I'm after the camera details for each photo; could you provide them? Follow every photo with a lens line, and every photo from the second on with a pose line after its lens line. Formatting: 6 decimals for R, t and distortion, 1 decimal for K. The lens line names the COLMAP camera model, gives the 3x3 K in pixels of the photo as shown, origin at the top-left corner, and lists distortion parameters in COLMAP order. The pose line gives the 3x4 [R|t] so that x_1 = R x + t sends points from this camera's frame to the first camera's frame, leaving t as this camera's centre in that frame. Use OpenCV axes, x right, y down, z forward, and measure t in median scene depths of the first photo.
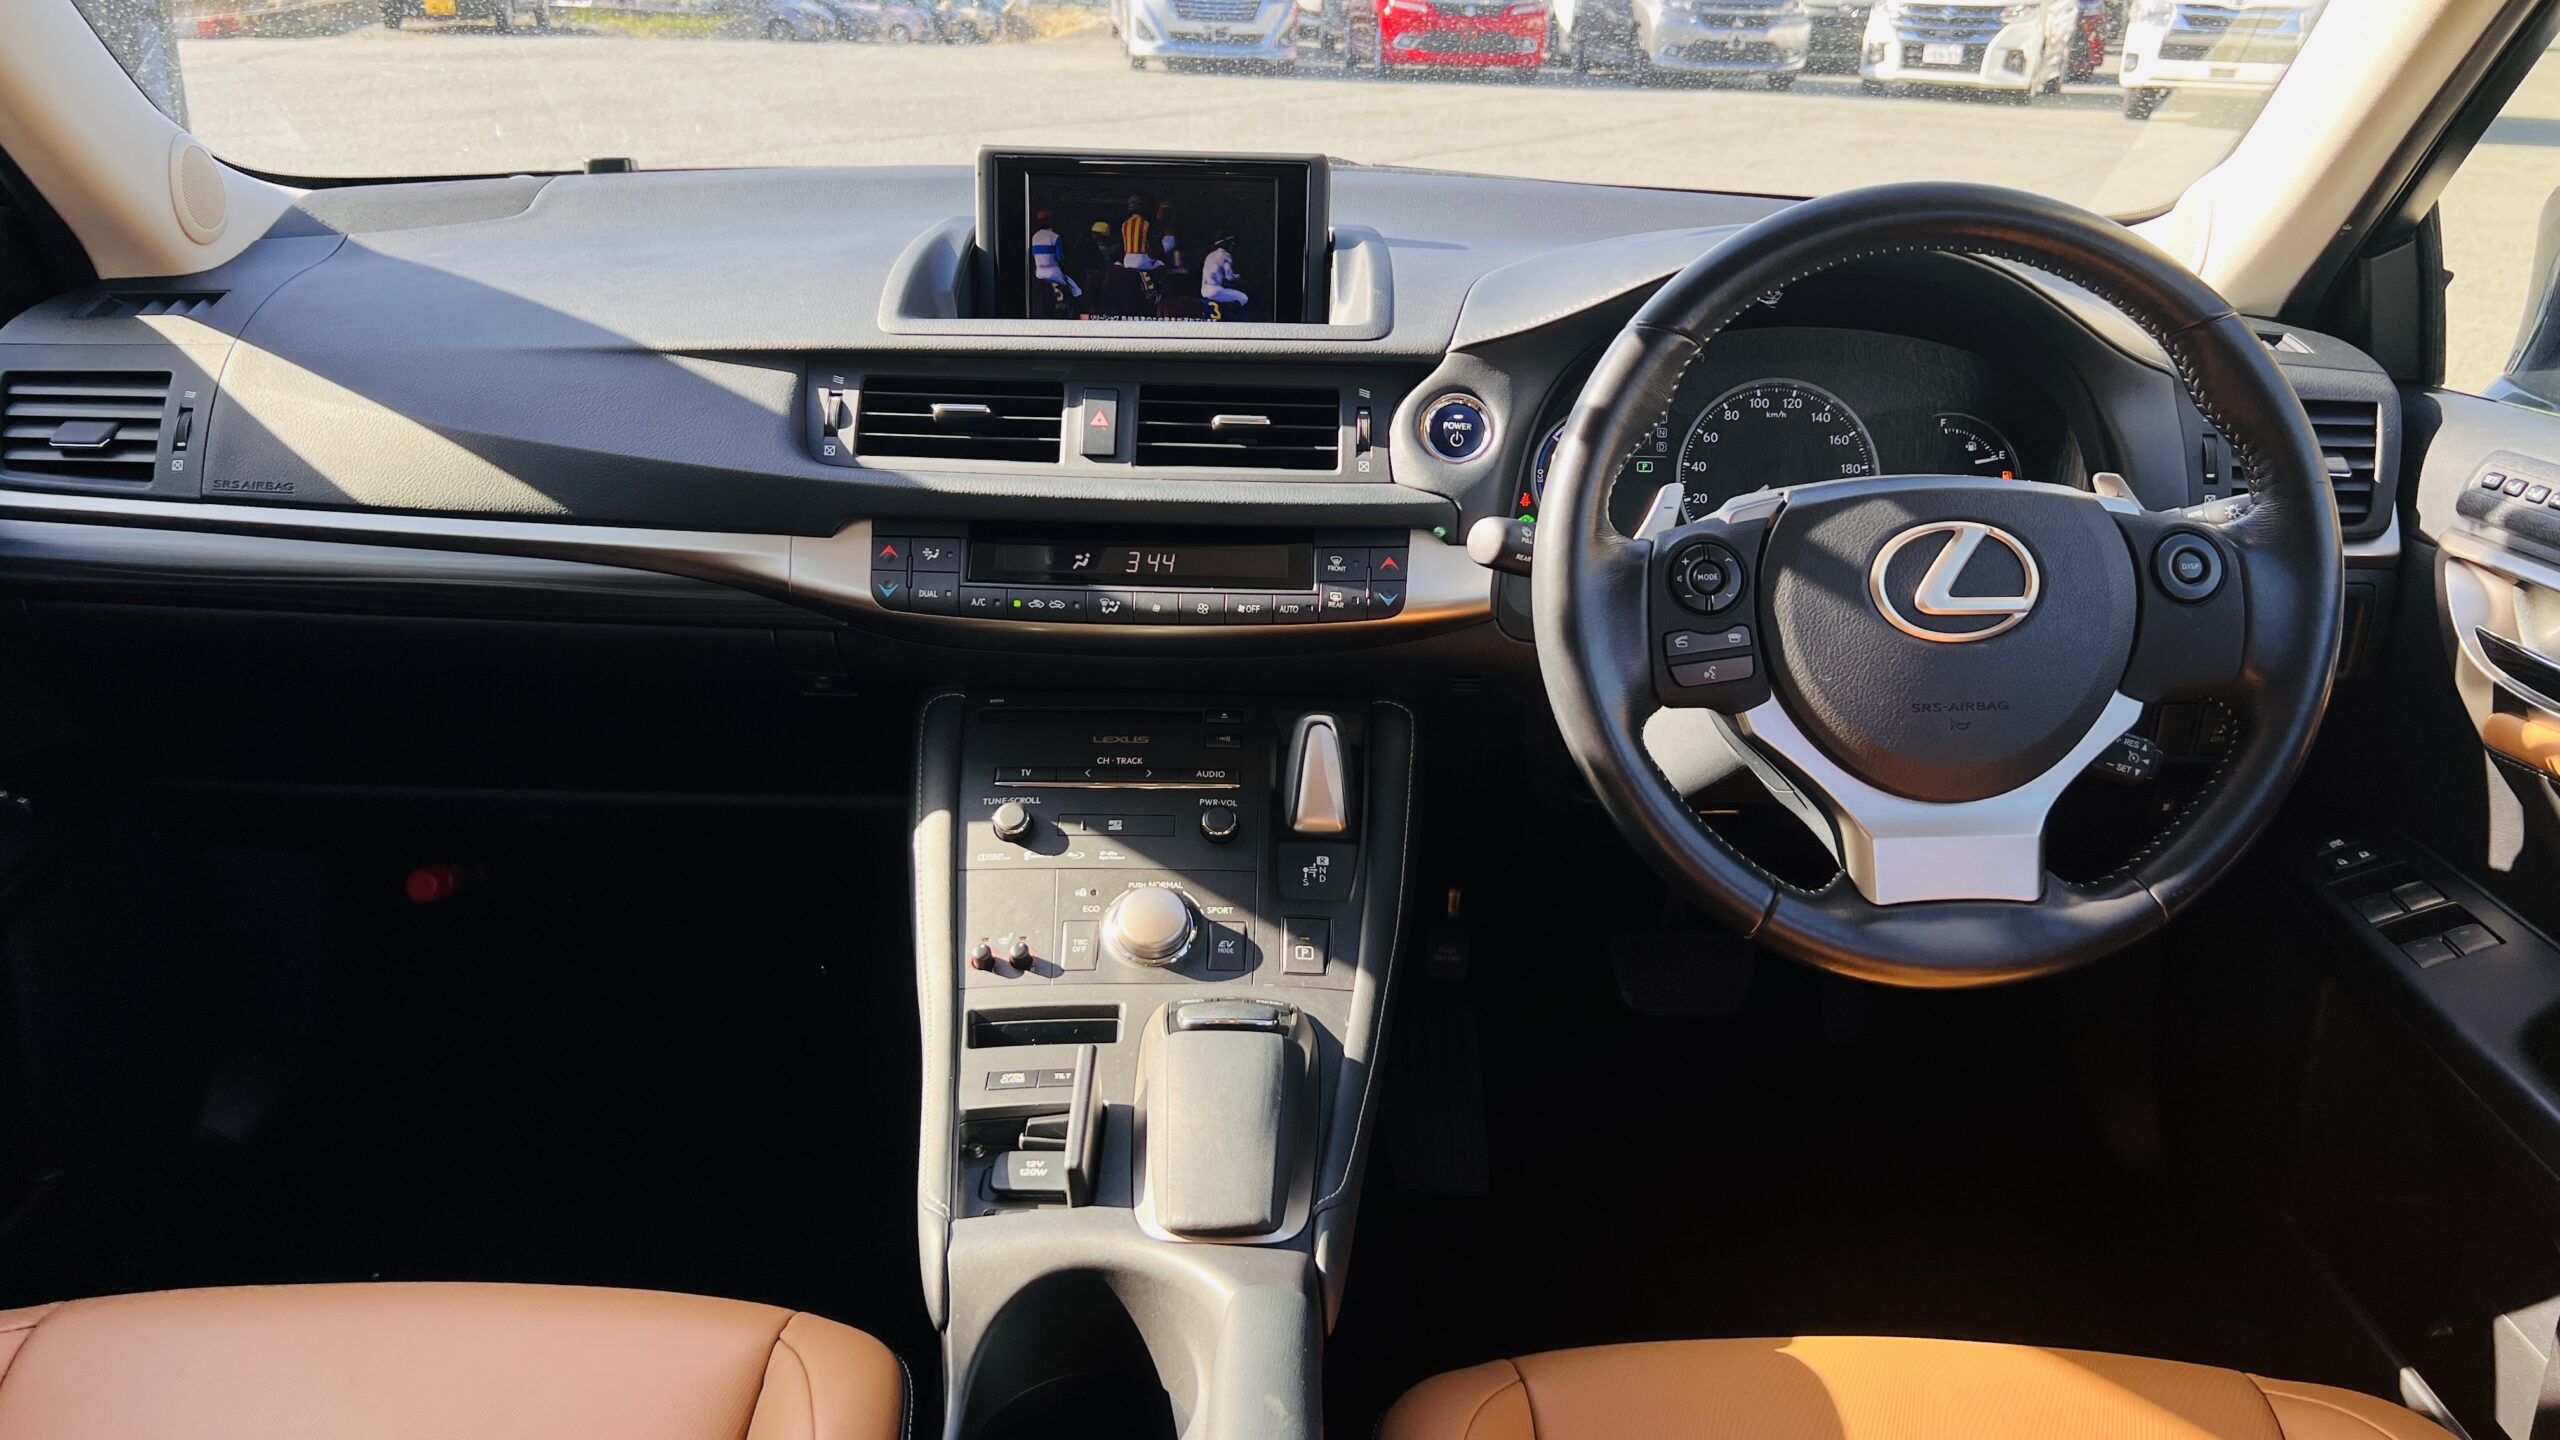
lens RADIAL K [[1905.1, 0, 1275.1], [0, 1905.1, 721.8], [0, 0, 1]] dist [0.062040, -0.113946]
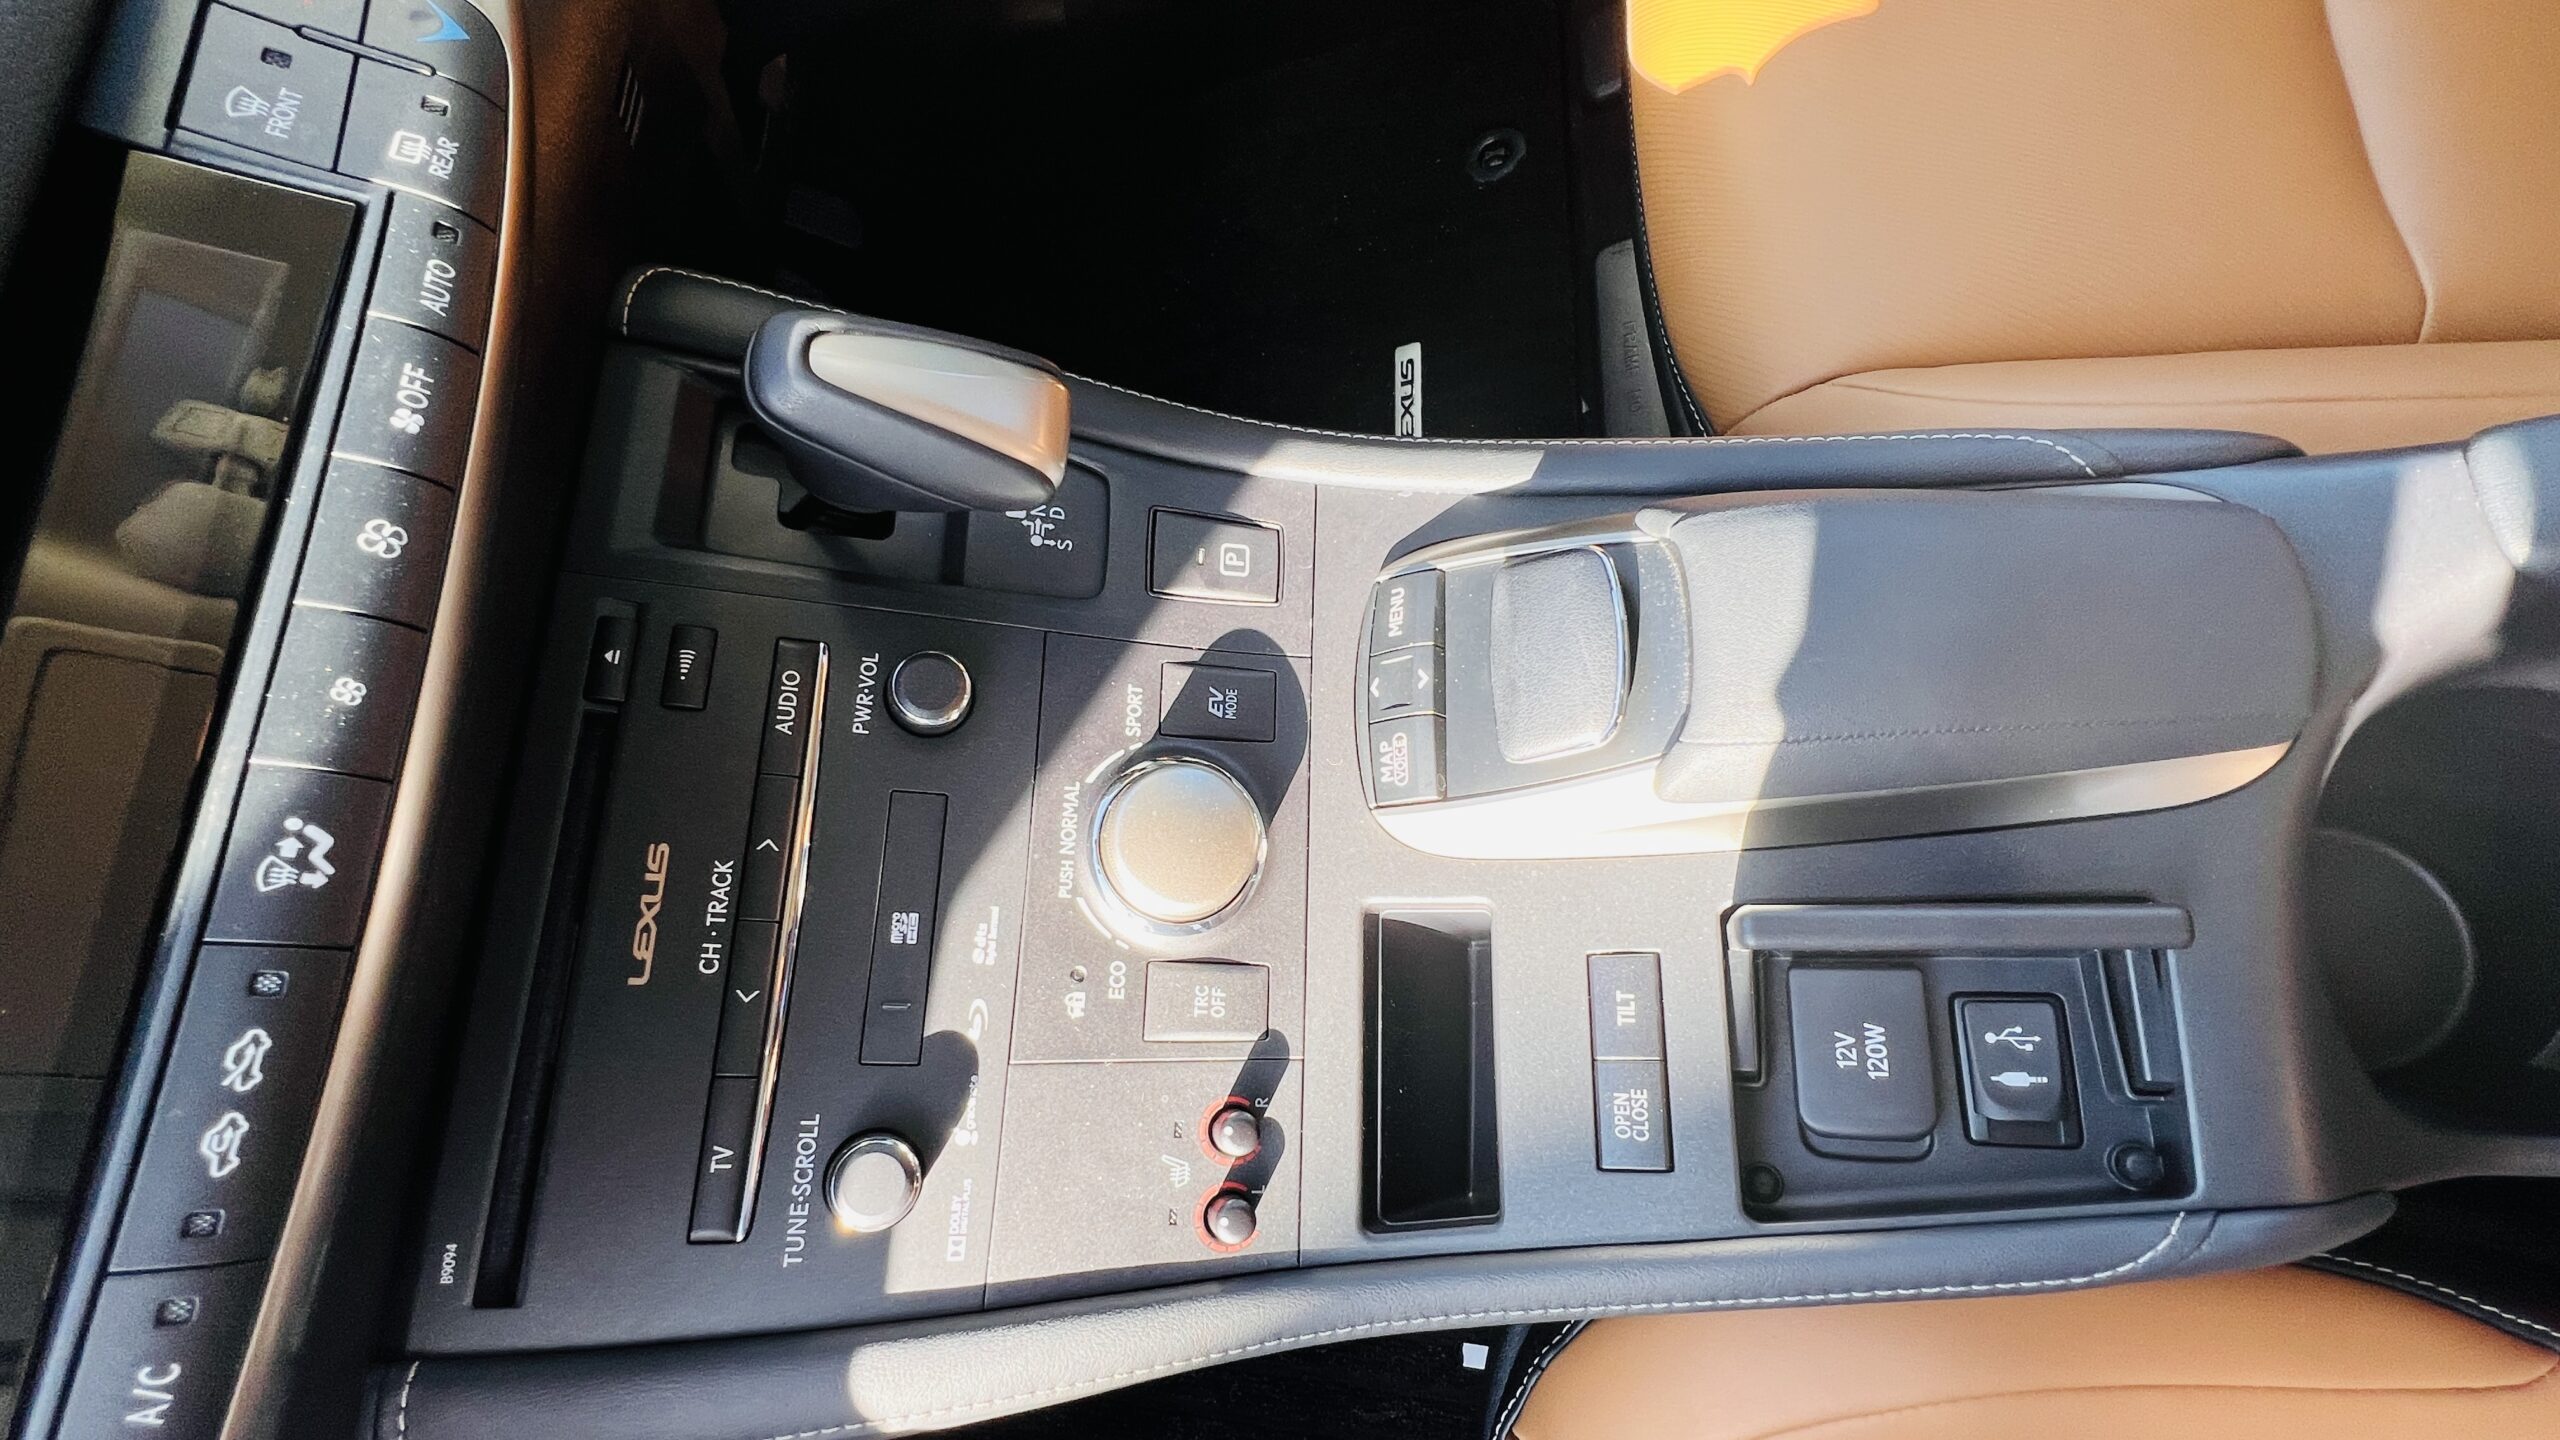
lens RADIAL K [[1168.0, 0, 1272.5], [0, 1168.0, 734.7], [0, 0, 1]] dist [-0.003610, -0.000093]
pose [[0.022953, -0.970090, 0.241657, -0.103376], [0.667013, 0.194915, 0.719098, -0.087859], [-0.744692, 0.144683, 0.651537, 0.761586]]
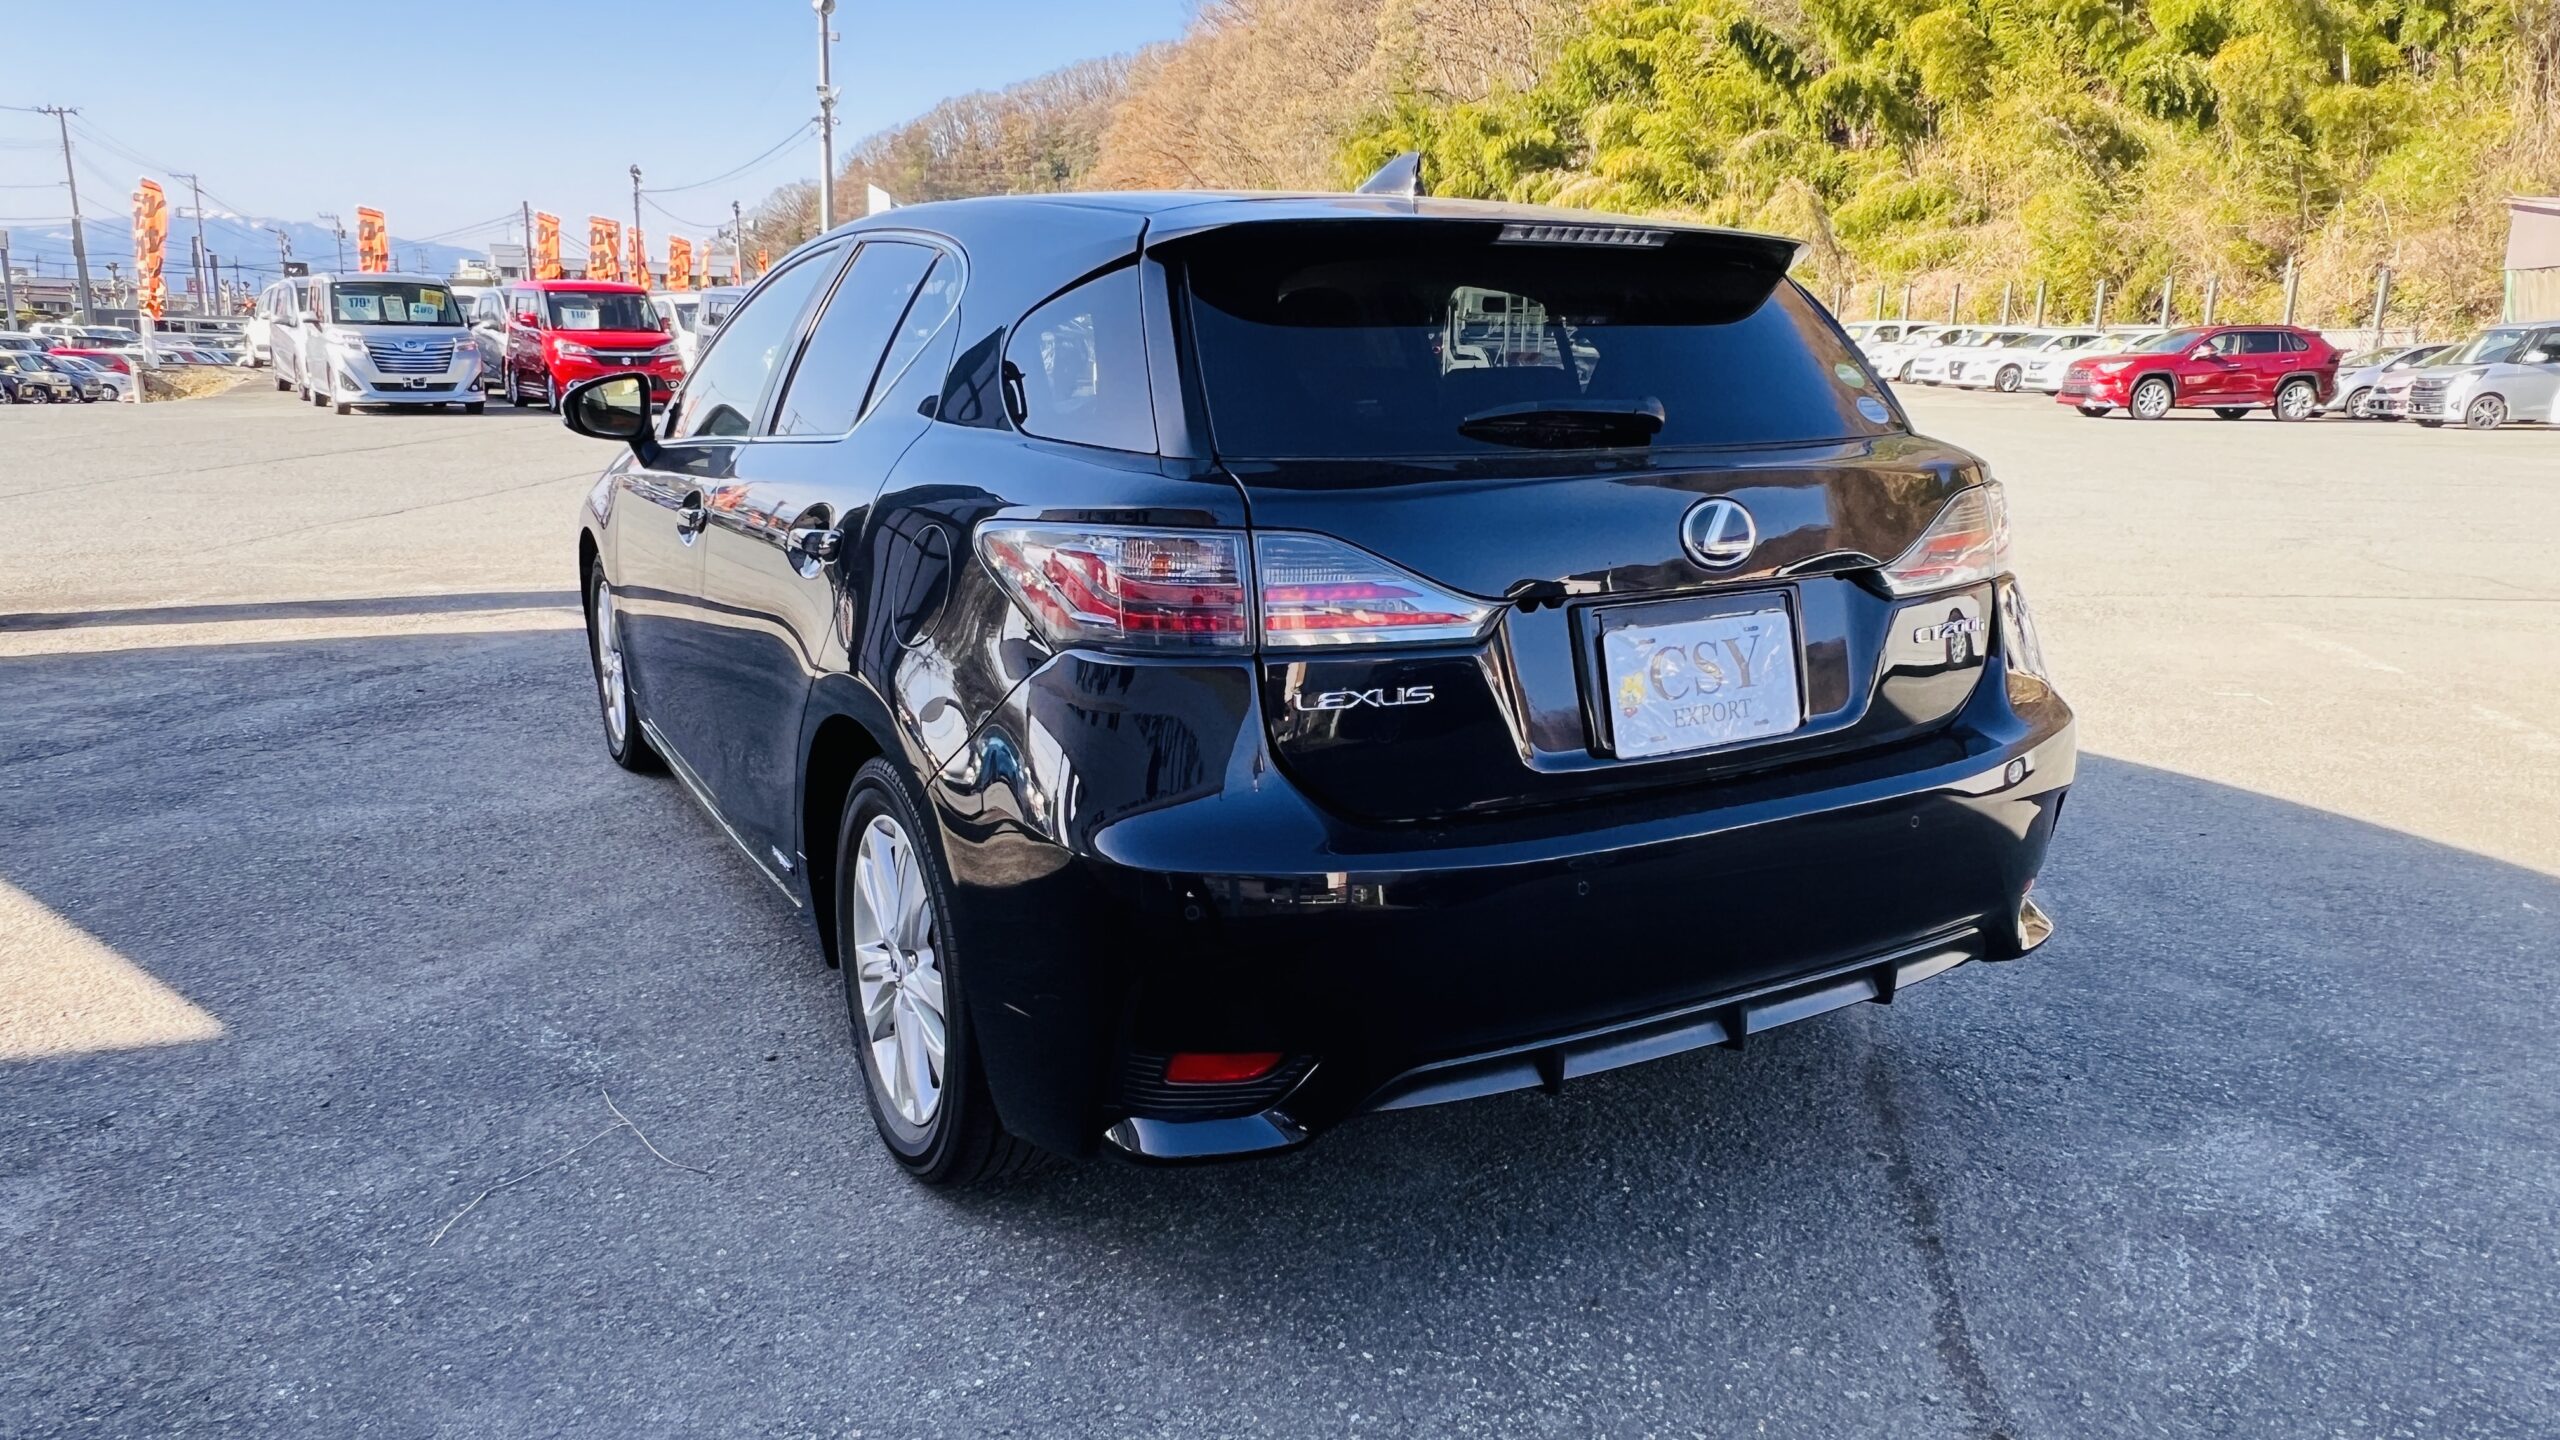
lens RADIAL K [[1662.7, 0, 1280.0], [0, 1662.7, 720.0], [0, 0, 1]] dist [0.002867, -0.001968]
pose [[0.867914, -0.125183, 0.480681, -1.793321], [0.190706, 0.977535, -0.089760, 1.133095], [-0.458646, 0.169572, 0.872290, -3.122797]]
